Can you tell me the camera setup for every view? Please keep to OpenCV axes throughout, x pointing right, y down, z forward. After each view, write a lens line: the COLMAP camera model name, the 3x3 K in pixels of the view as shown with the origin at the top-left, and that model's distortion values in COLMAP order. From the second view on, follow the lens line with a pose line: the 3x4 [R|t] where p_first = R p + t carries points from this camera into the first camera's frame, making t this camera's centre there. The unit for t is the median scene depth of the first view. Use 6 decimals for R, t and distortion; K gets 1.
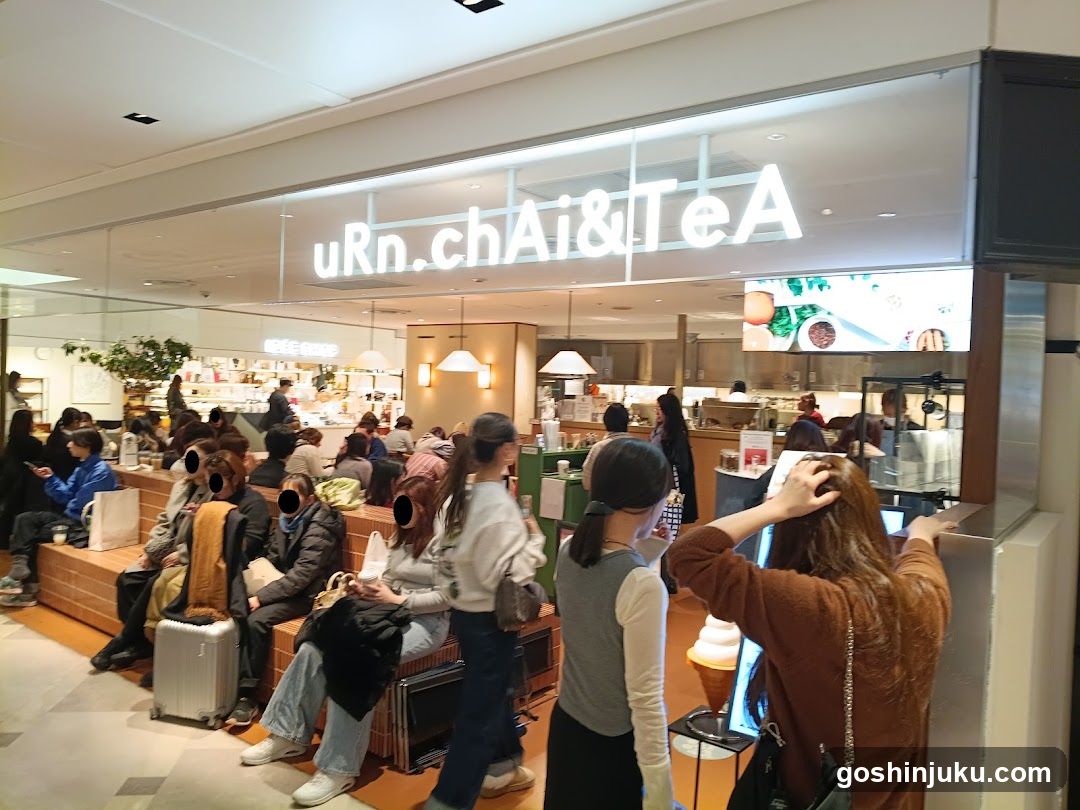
lens RADIAL K [[831.6, 0, 540.0], [0, 831.6, 405.0], [0, 0, 1]] dist [0.023009, -0.010547]
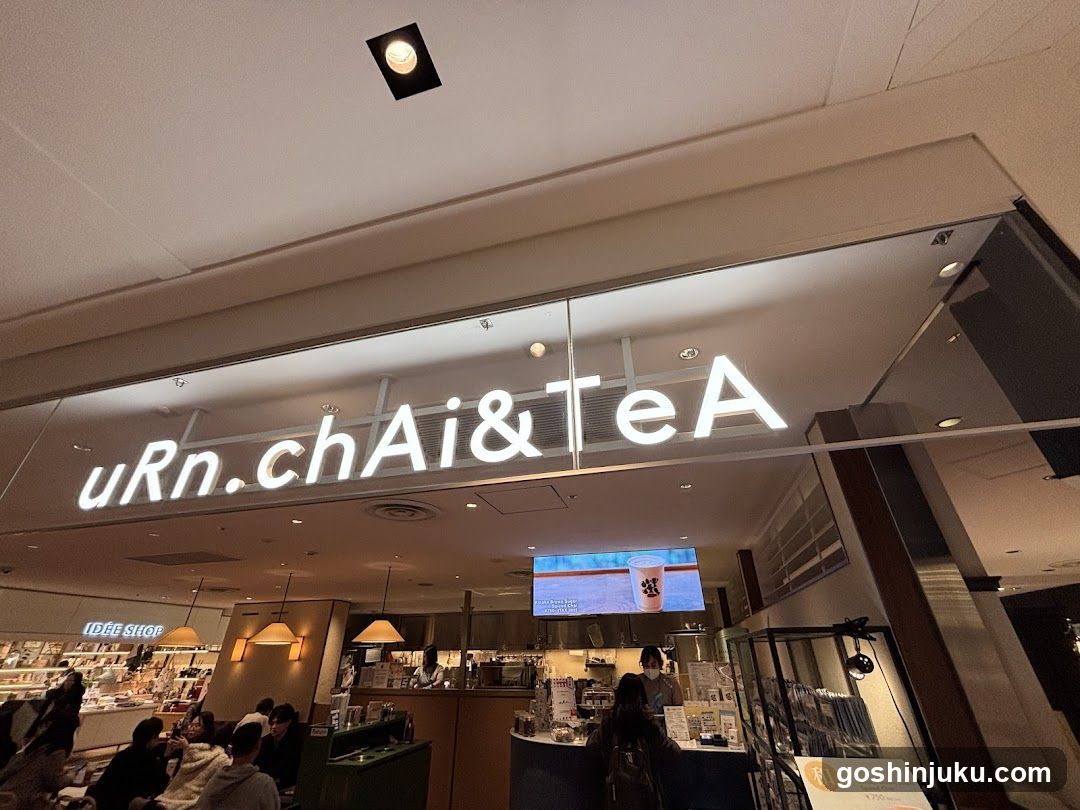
lens RADIAL K [[425.6, 0, 542.8], [0, 425.6, 410.0], [0, 0, 1]] dist [0.004912, 0.000028]
pose [[0.920632, 0.153223, 0.359108, -0.033319], [0.050648, 0.865134, -0.498977, -0.017429], [-0.387131, 0.477563, 0.788710, 0.517664]]
